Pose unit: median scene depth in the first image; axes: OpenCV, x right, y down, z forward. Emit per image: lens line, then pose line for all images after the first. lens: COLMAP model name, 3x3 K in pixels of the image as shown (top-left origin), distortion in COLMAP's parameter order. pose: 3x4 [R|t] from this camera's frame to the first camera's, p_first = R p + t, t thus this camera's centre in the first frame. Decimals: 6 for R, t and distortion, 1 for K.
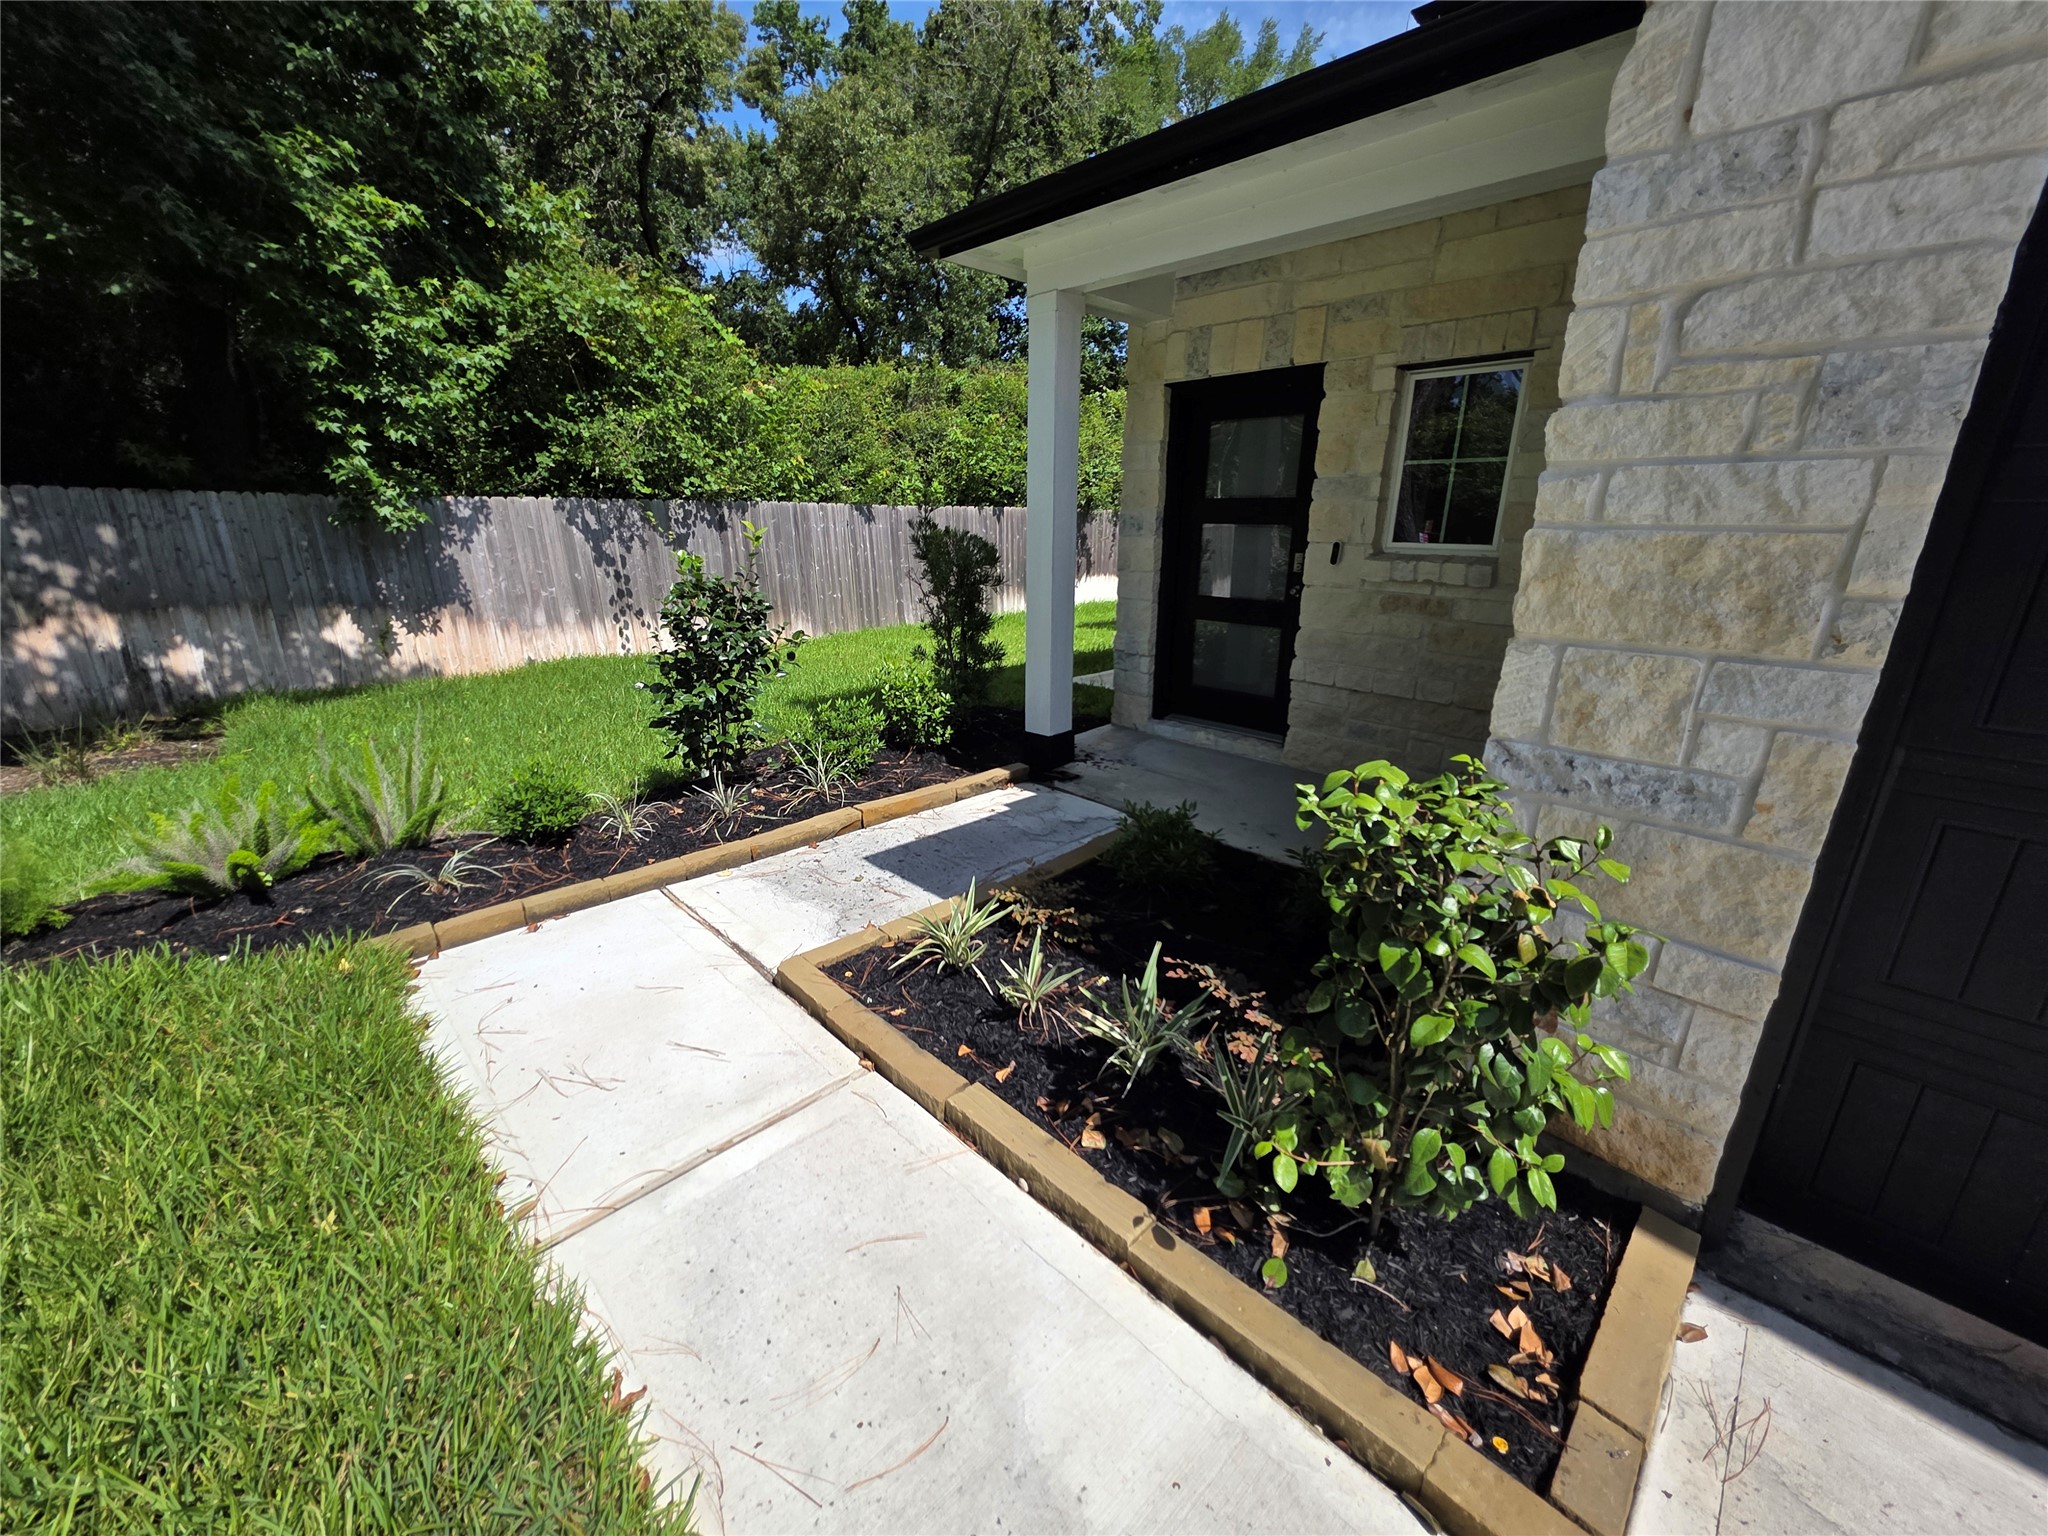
lens RADIAL K [[818.1, 0, 1023.5], [0, 818.1, 775.6], [0, 0, 1]] dist [0.009574, -0.001446]
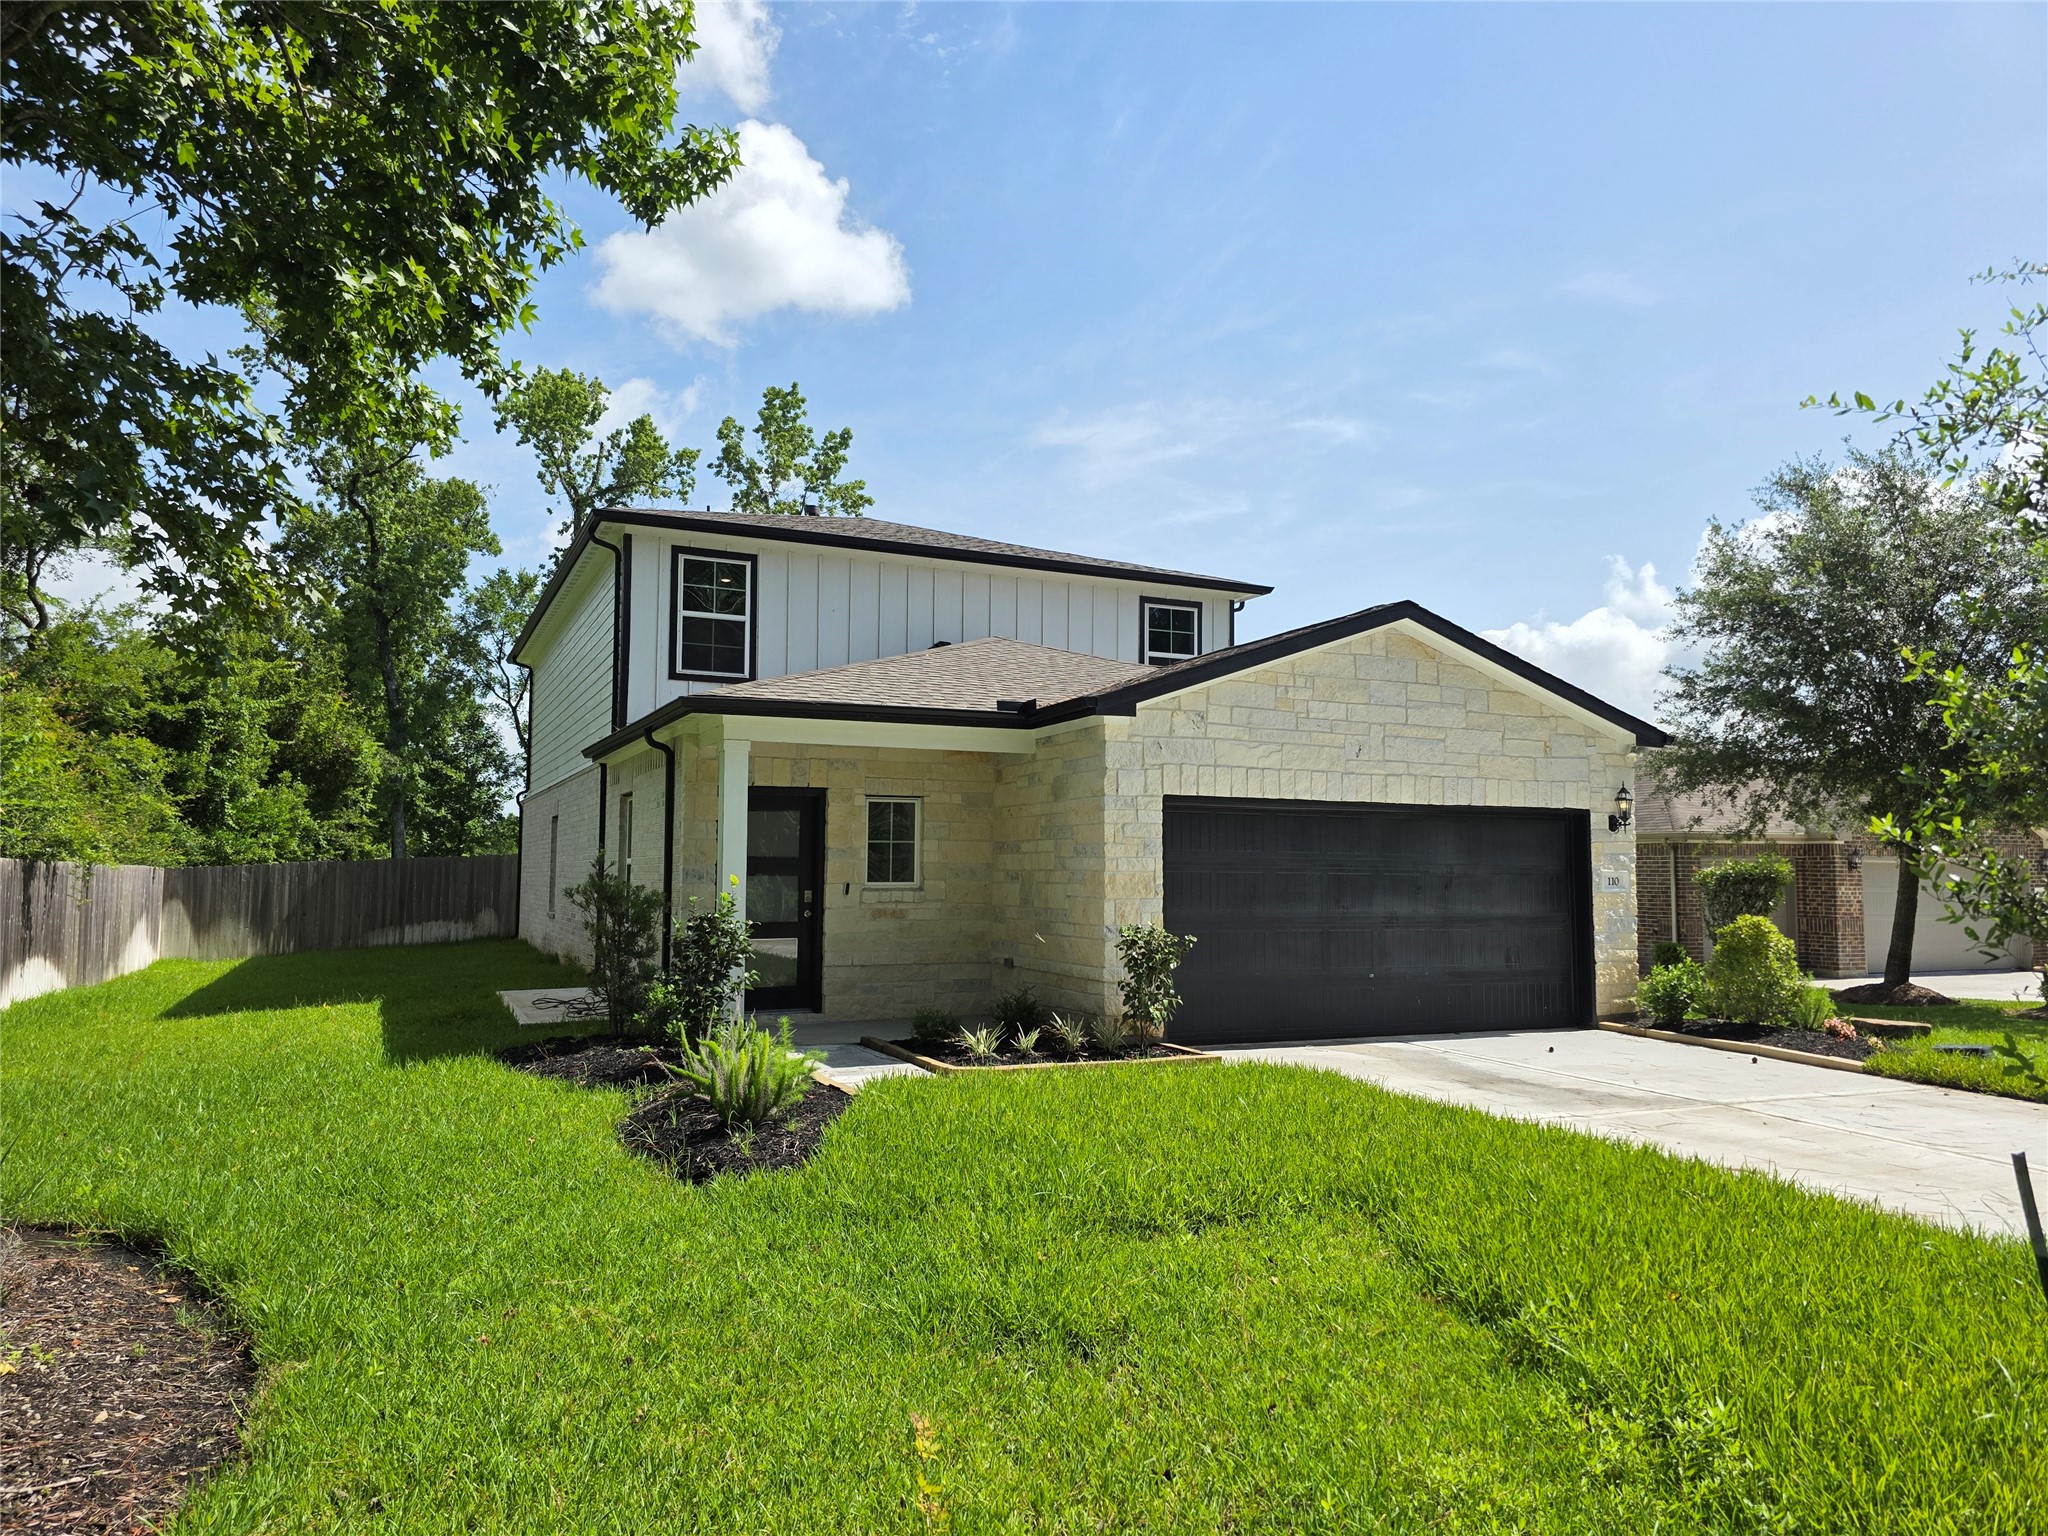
lens RADIAL K [[1375.6, 0, 1027.6], [0, 1375.6, 762.0], [0, 0, 1]] dist [0.001793, -0.002269]
pose [[0.329437, 0.070956, 0.941507, -1.316335], [0.287192, 0.942393, -0.171513, 0.052463], [-0.899440, 0.326896, 0.290081, -0.171829]]
